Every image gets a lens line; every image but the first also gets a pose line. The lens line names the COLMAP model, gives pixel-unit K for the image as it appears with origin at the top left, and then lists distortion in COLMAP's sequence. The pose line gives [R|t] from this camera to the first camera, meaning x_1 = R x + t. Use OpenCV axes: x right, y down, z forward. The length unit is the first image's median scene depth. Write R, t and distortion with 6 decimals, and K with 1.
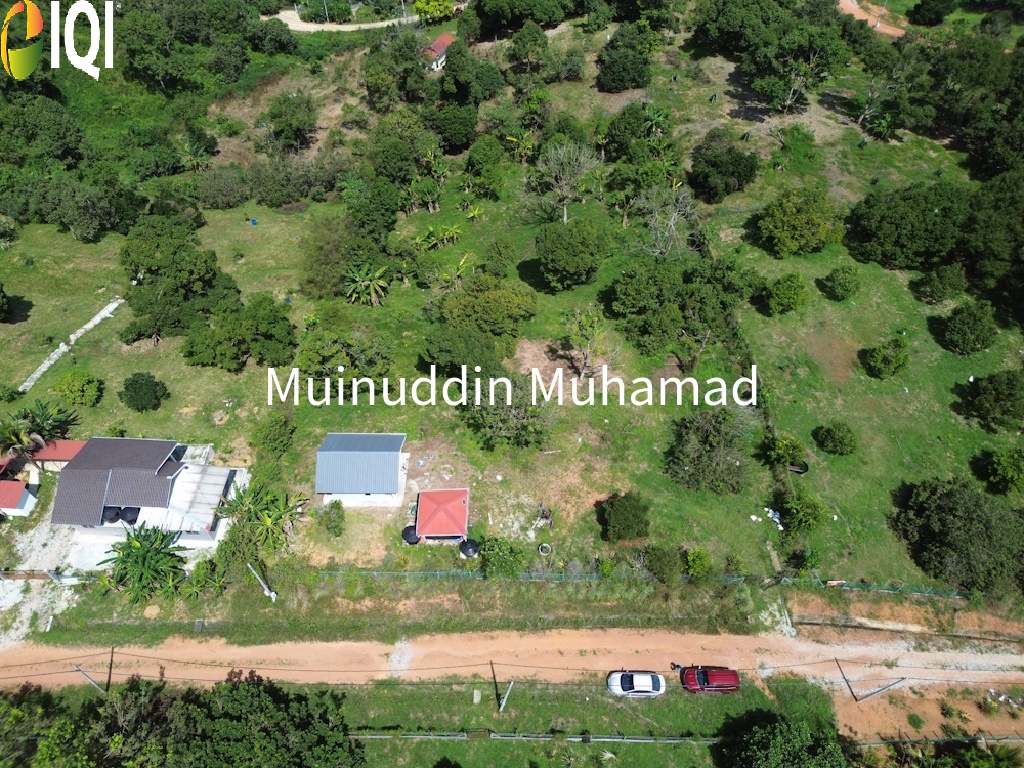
lens RADIAL K [[726.3, 0, 512.0], [0, 726.3, 384.0], [0, 0, 1]] dist [0.050567, -0.045613]
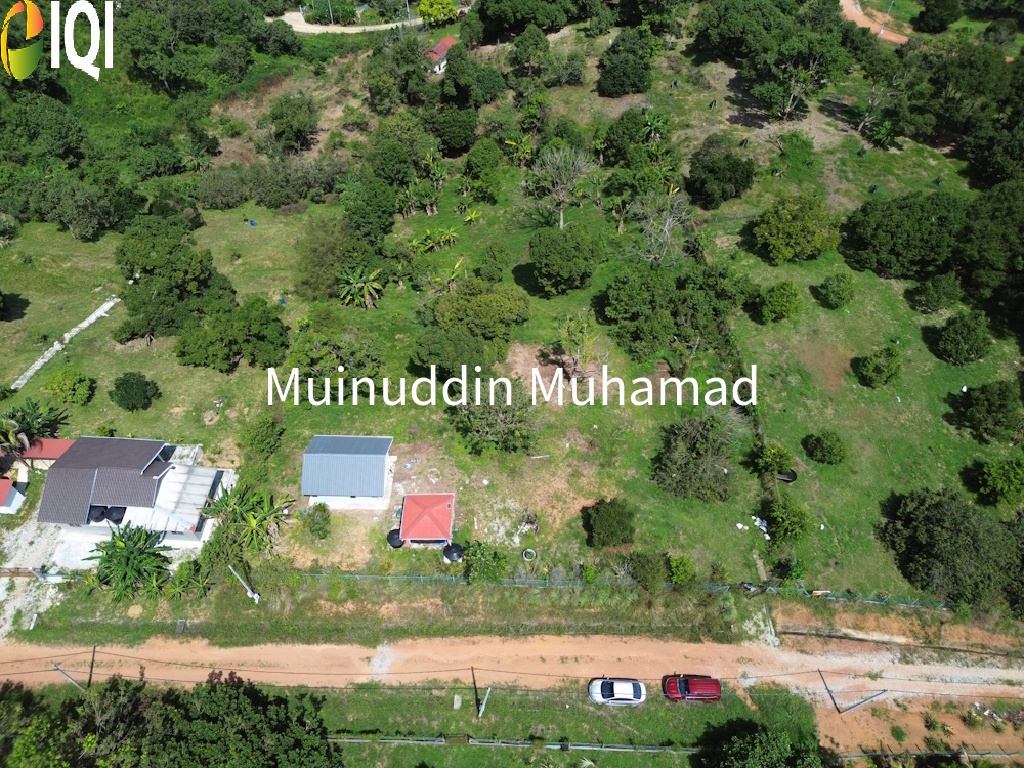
lens RADIAL K [[726.3, 0, 512.0], [0, 726.3, 384.0], [0, 0, 1]] dist [0.050567, -0.045613]
pose [[0.999878, 0.013016, -0.008689, 0.021615], [-0.013040, 0.999911, -0.002779, -0.003125], [0.008652, 0.002892, 0.999958, 0.000759]]
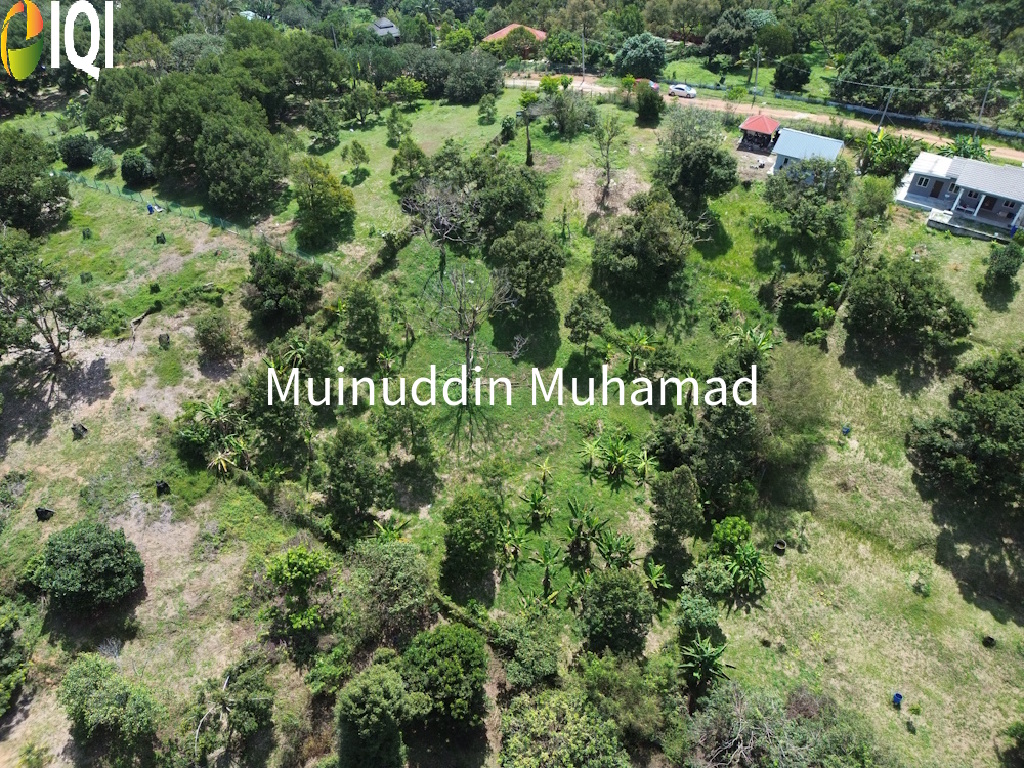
lens RADIAL K [[726.3, 0, 512.0], [0, 726.3, 384.0], [0, 0, 1]] dist [0.050567, -0.045613]
pose [[-0.851537, -0.349714, 0.390623, -0.357408], [0.420978, -0.011971, 0.906992, -1.164724], [-0.312511, 0.936780, 0.157416, 1.145704]]
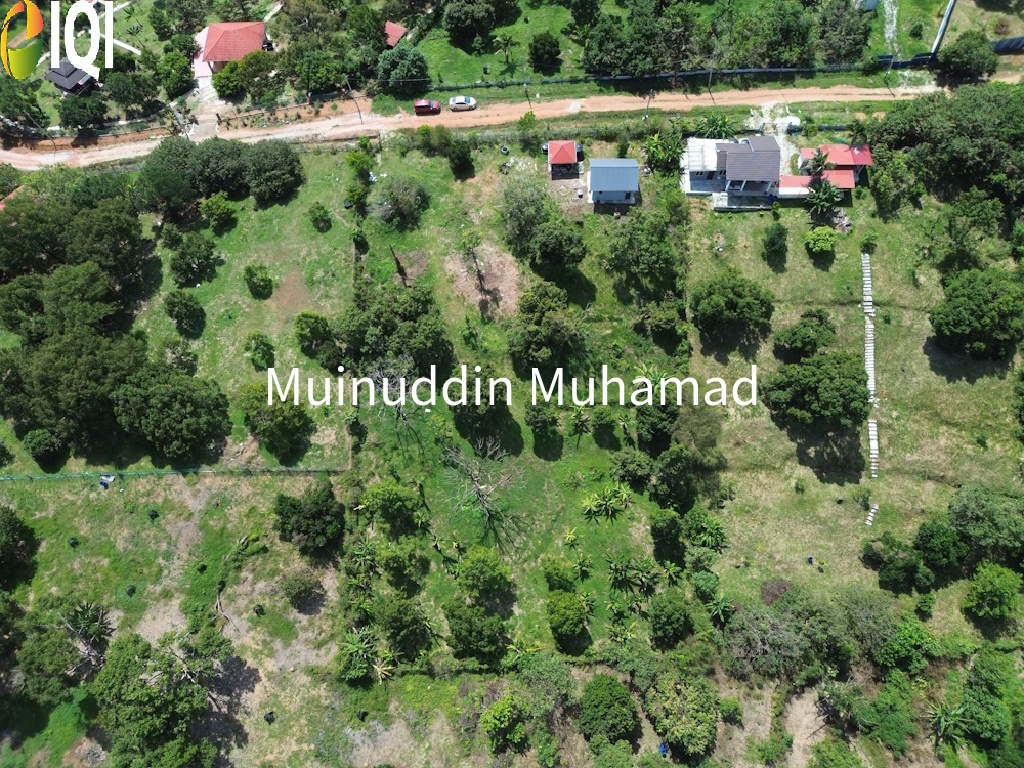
lens RADIAL K [[726.3, 0, 512.0], [0, 726.3, 384.0], [0, 0, 1]] dist [0.050567, -0.045613]
pose [[-0.999802, 0.017756, 0.008984, 0.015494], [-0.000599, -0.478118, 0.878295, -1.336366], [0.019890, 0.878116, 0.478034, 0.510980]]
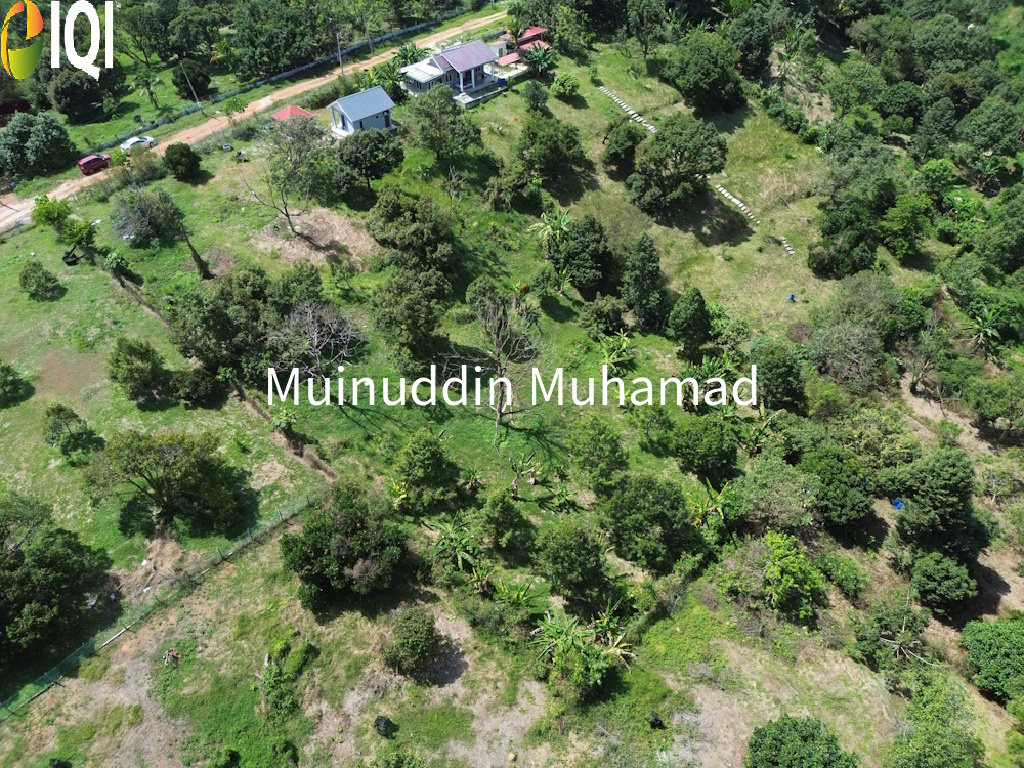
lens RADIAL K [[726.3, 0, 512.0], [0, 726.3, 384.0], [0, 0, 1]] dist [0.050567, -0.045613]
pose [[-0.681759, 0.509731, -0.524766, 0.545590], [-0.578430, 0.063594, 0.813249, -1.043013], [0.447910, 0.857980, 0.251489, 1.042134]]
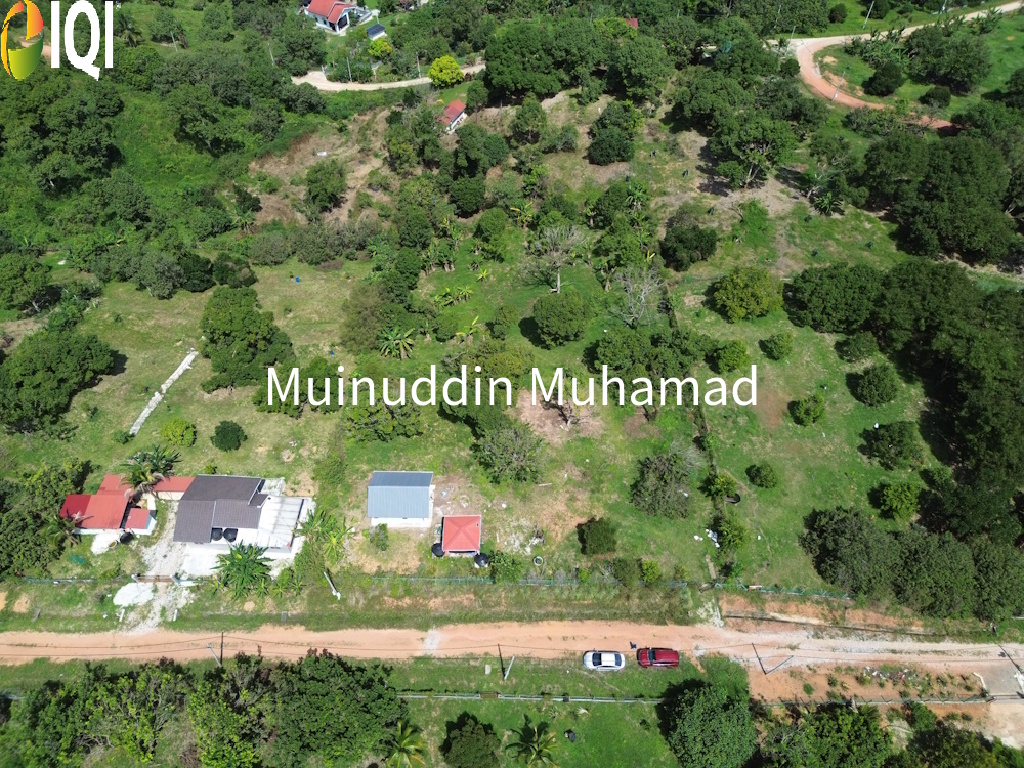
lens RADIAL K [[726.3, 0, 512.0], [0, 726.3, 384.0], [0, 0, 1]] dist [0.050567, -0.045613]
pose [[0.999987, 0.003185, -0.004059, 0.001050], [-0.003164, 0.999983, 0.004967, -0.083624], [0.004075, -0.004954, 0.999979, -0.268172]]
